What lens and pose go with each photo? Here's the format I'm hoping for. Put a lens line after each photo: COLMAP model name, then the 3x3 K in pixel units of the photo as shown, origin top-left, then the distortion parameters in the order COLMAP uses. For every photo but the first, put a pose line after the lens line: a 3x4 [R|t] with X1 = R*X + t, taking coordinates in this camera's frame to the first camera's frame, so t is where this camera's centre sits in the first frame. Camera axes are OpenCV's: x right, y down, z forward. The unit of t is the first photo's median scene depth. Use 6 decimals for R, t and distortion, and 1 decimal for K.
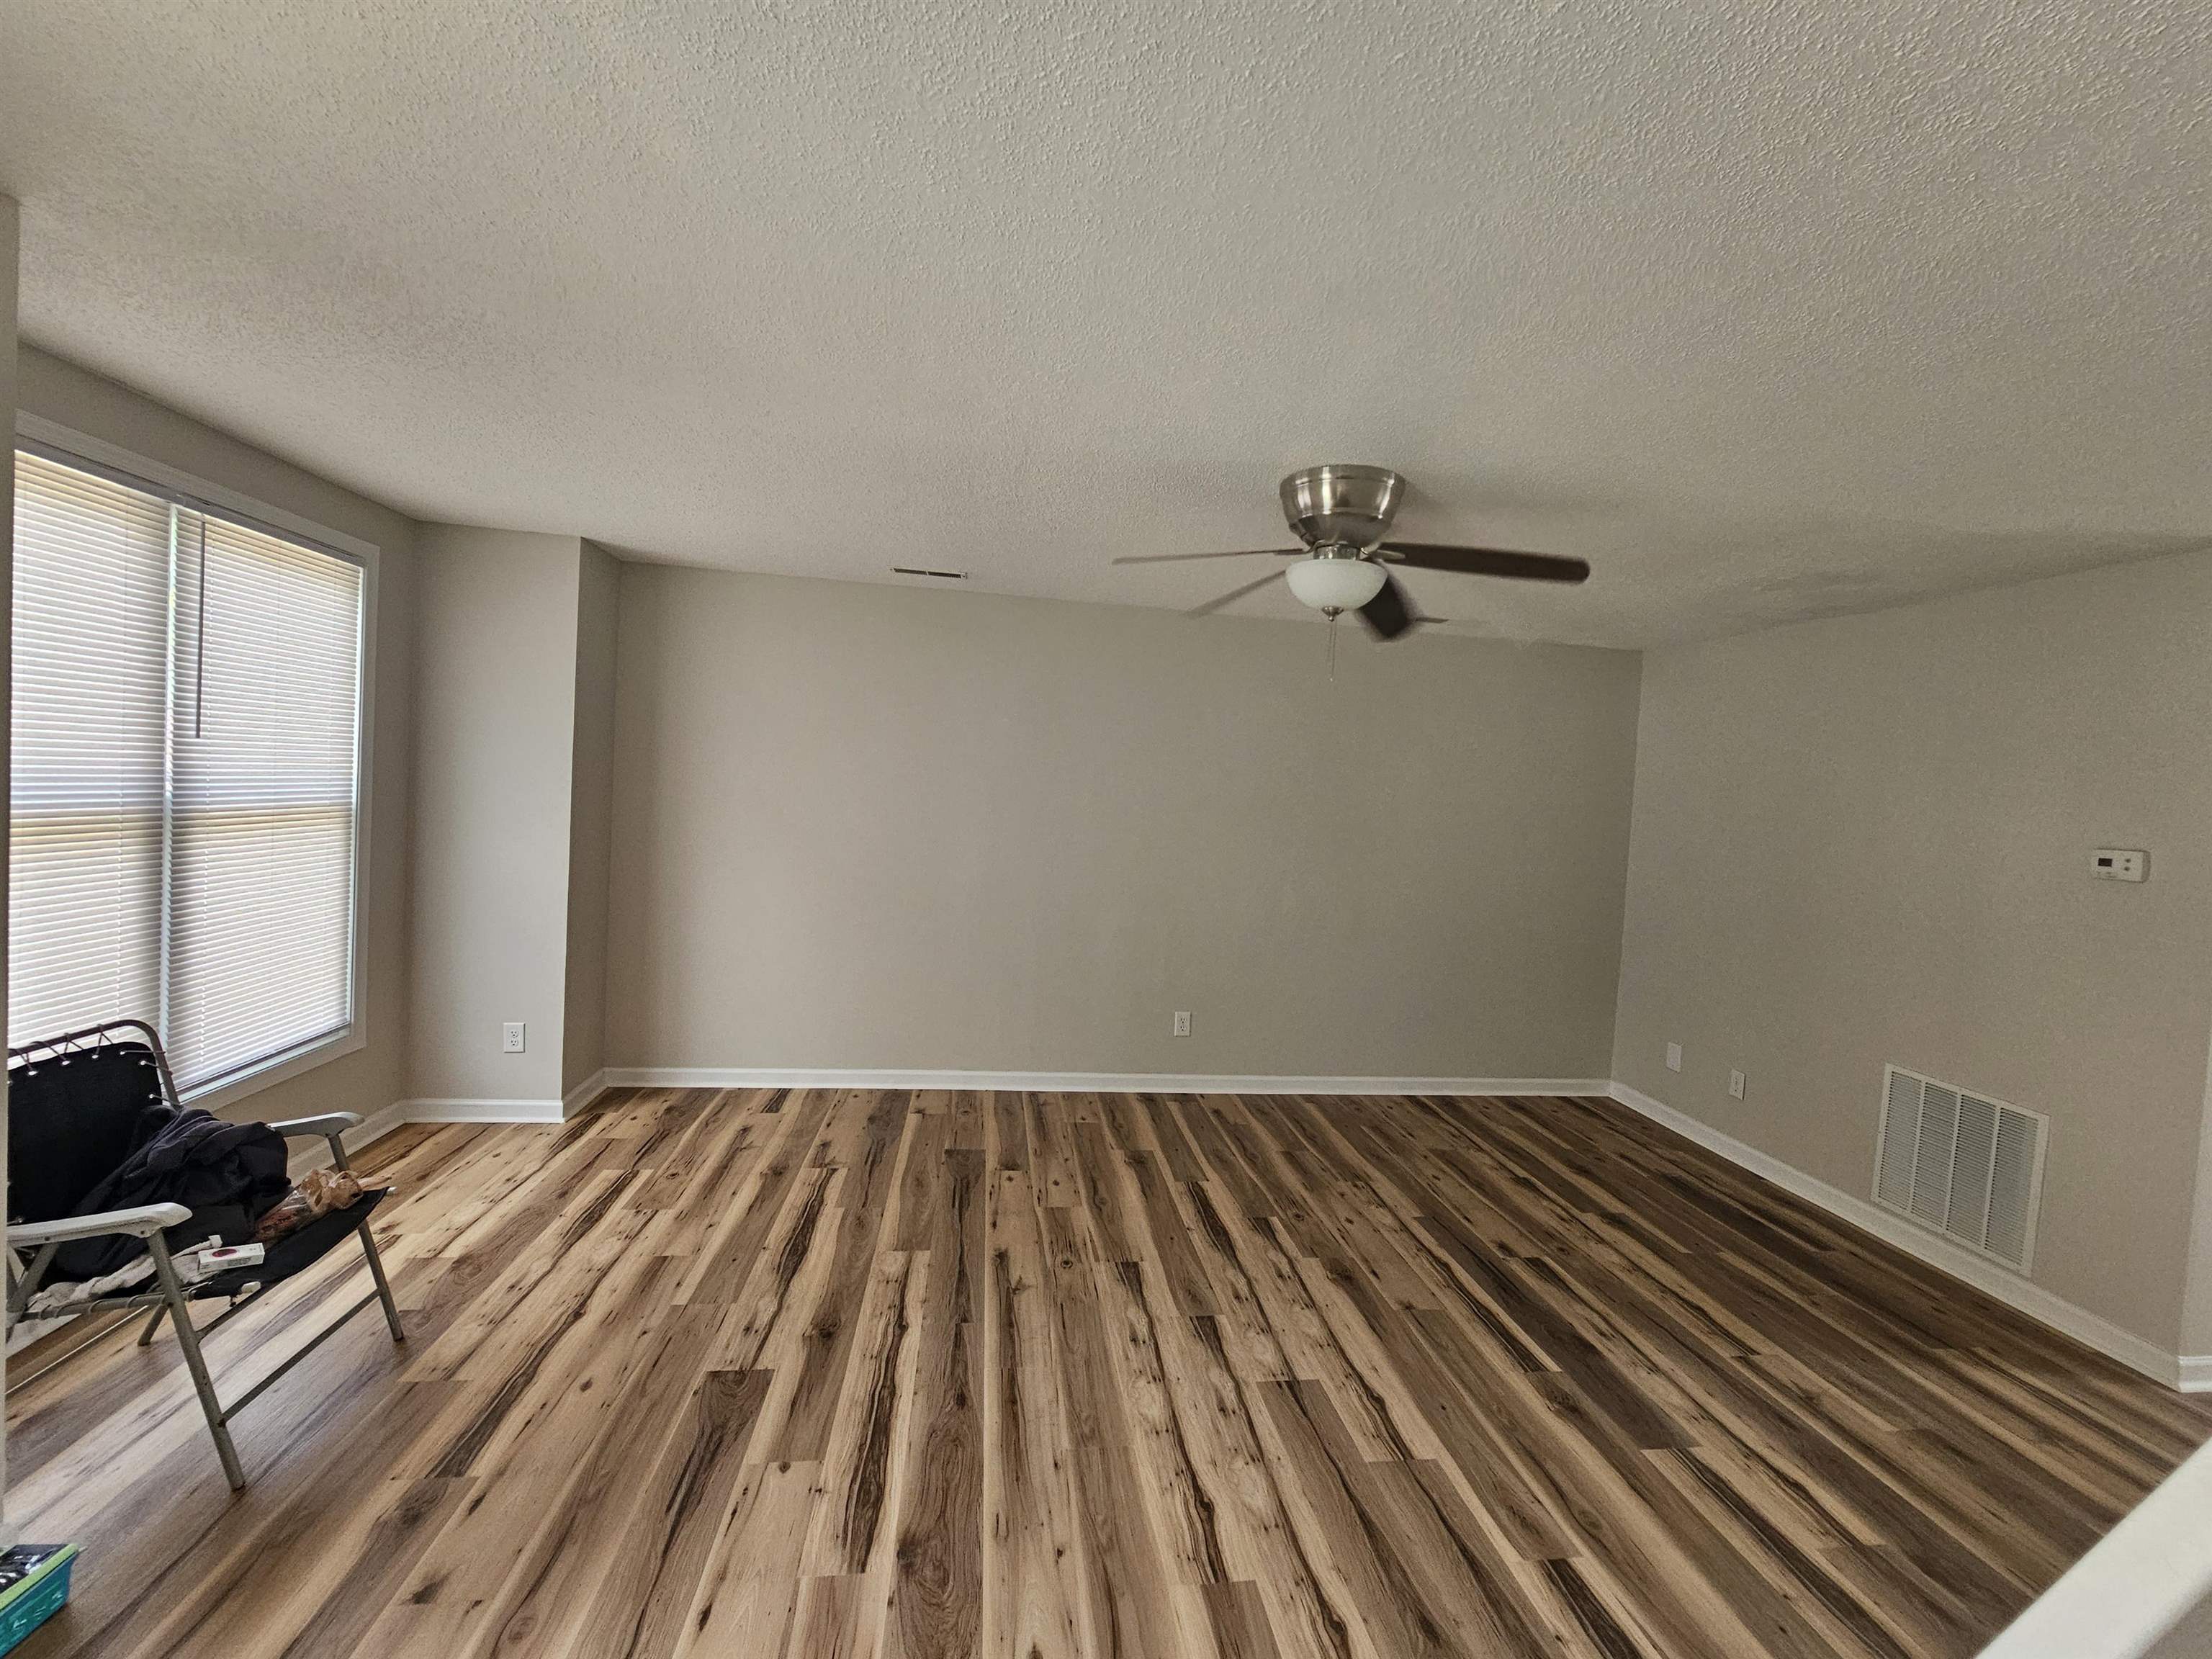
lens RADIAL K [[899.6, 0, 1111.4], [0, 899.6, 821.4], [0, 0, 1]] dist [0.000630, 0.000203]
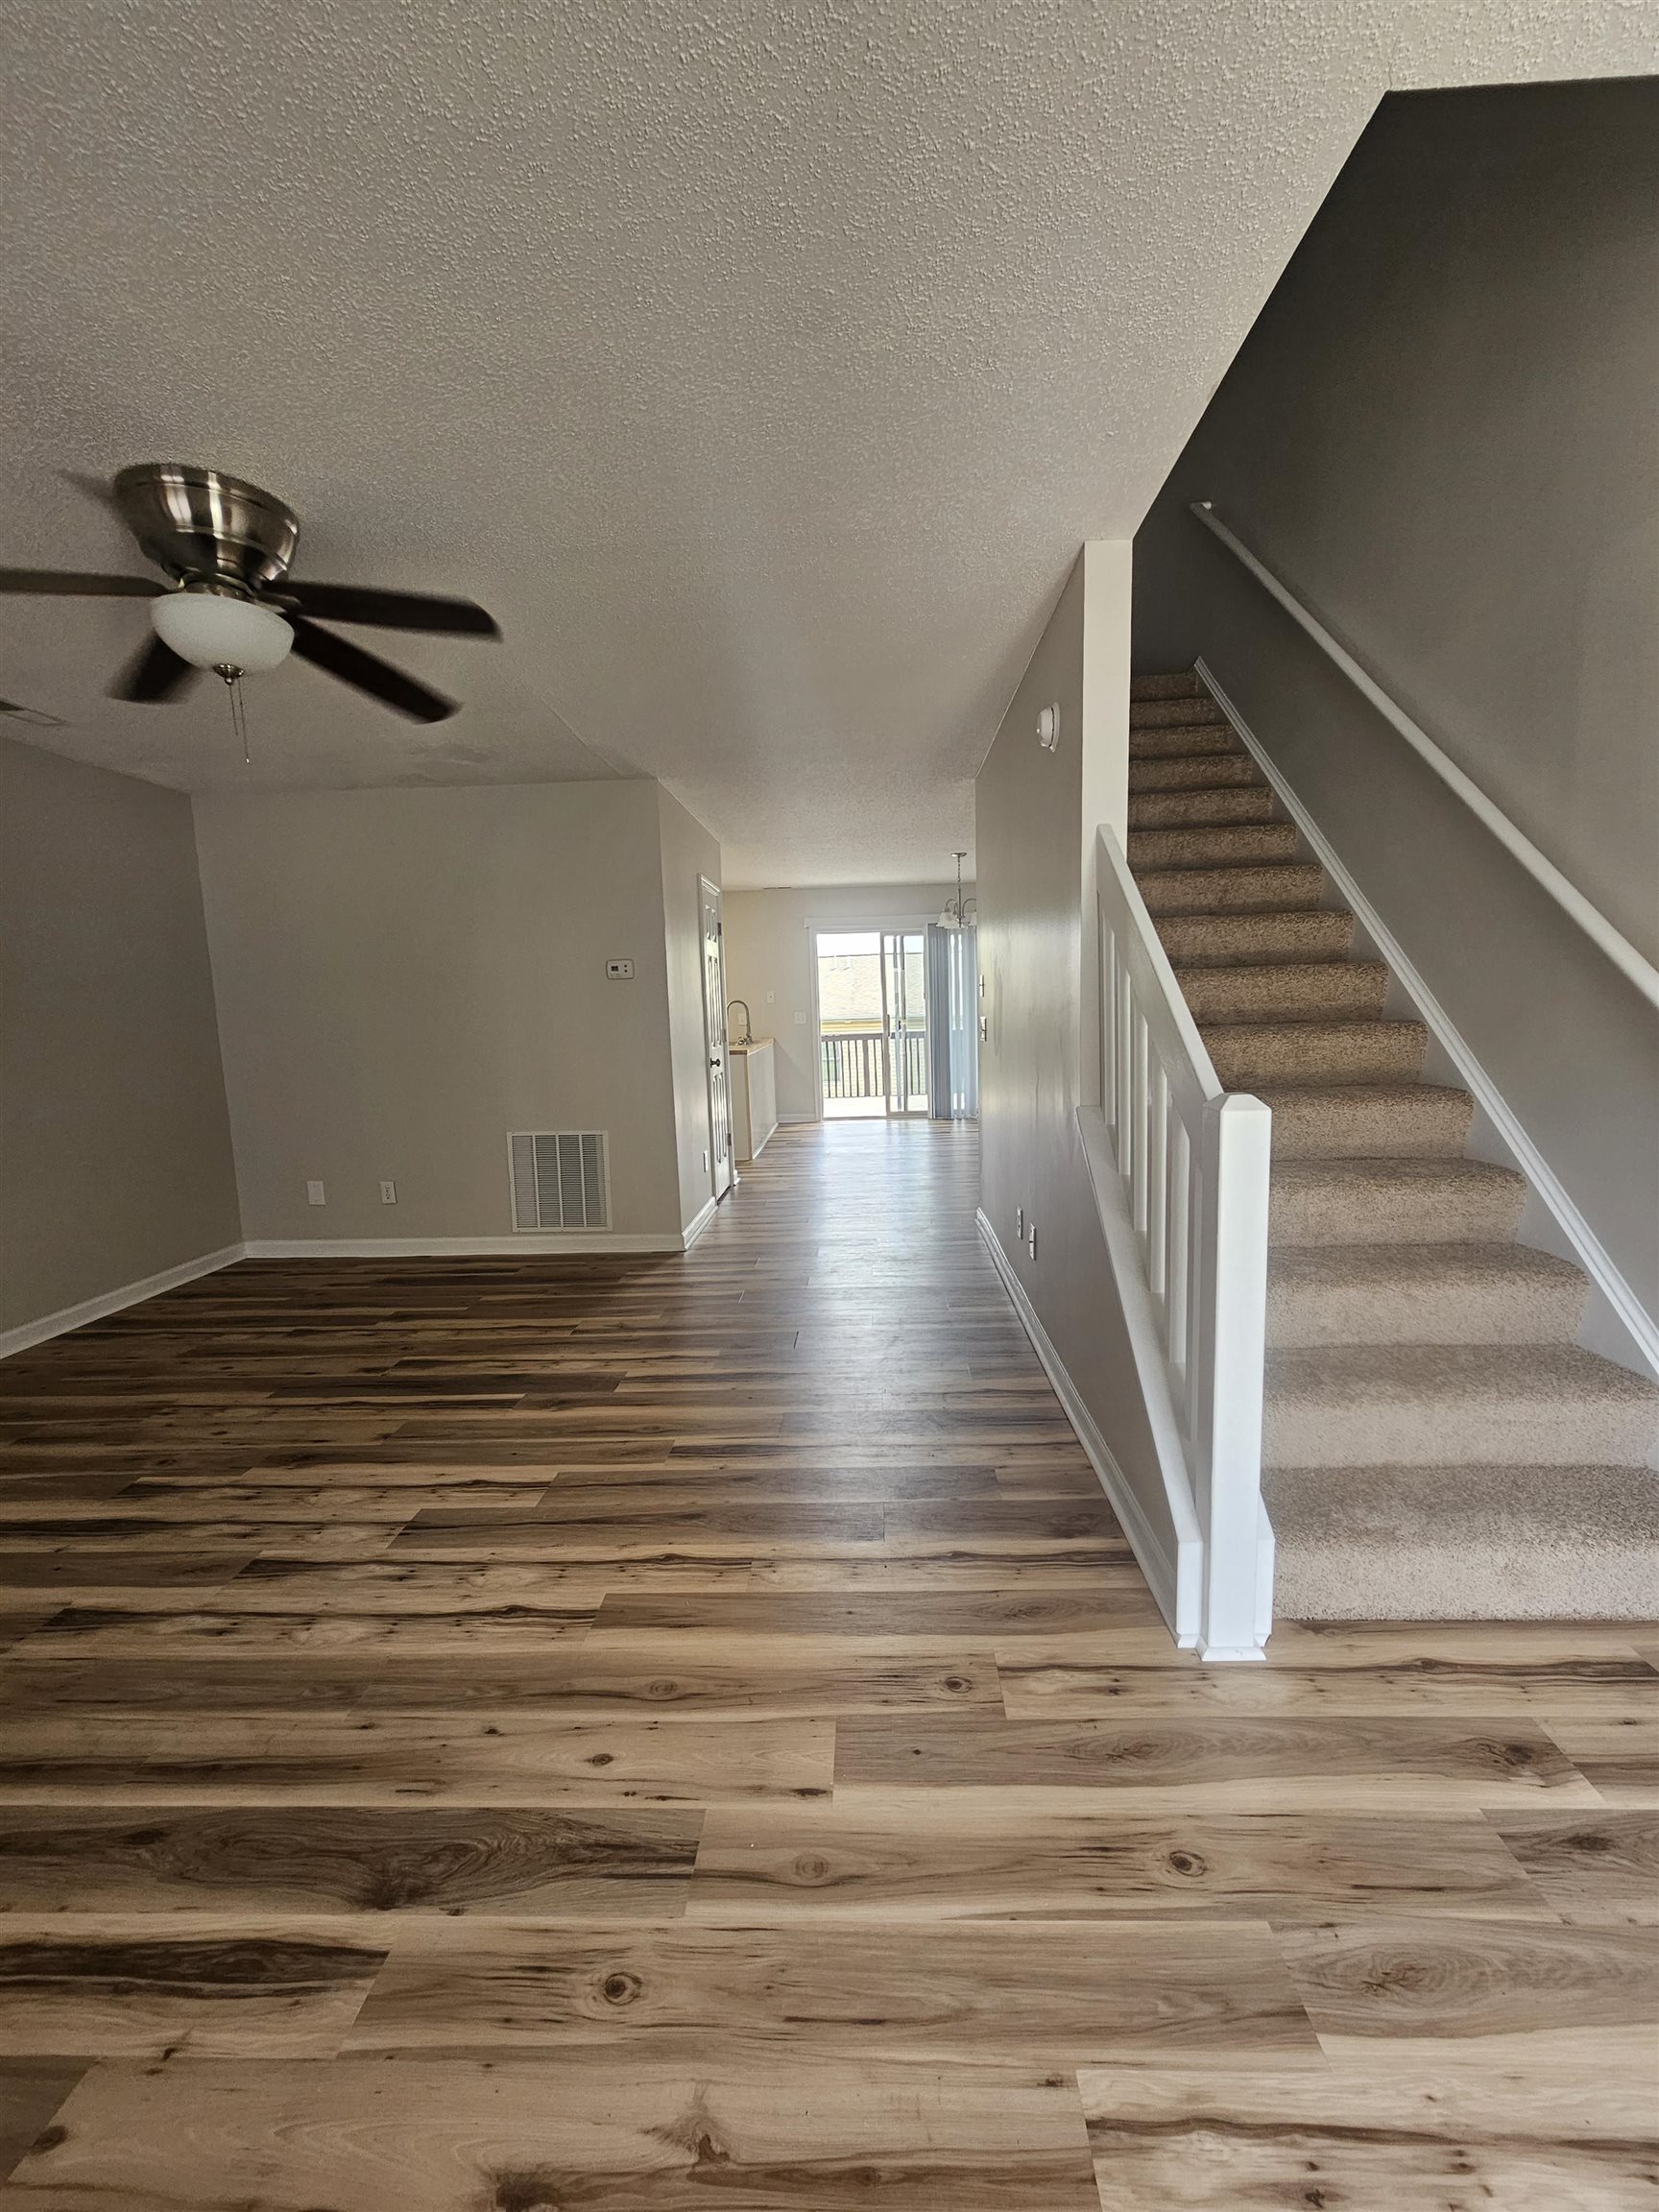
lens RADIAL K [[920.0, 0, 829.5], [0, 920.0, 1106.0], [0, 0, 1]] dist [0.015358, 0.000334]
pose [[0.186250, -0.170442, 0.967606, -0.525980], [0.080374, 0.984180, 0.157891, 0.063528], [-0.979209, 0.048363, 0.197002, 0.319052]]
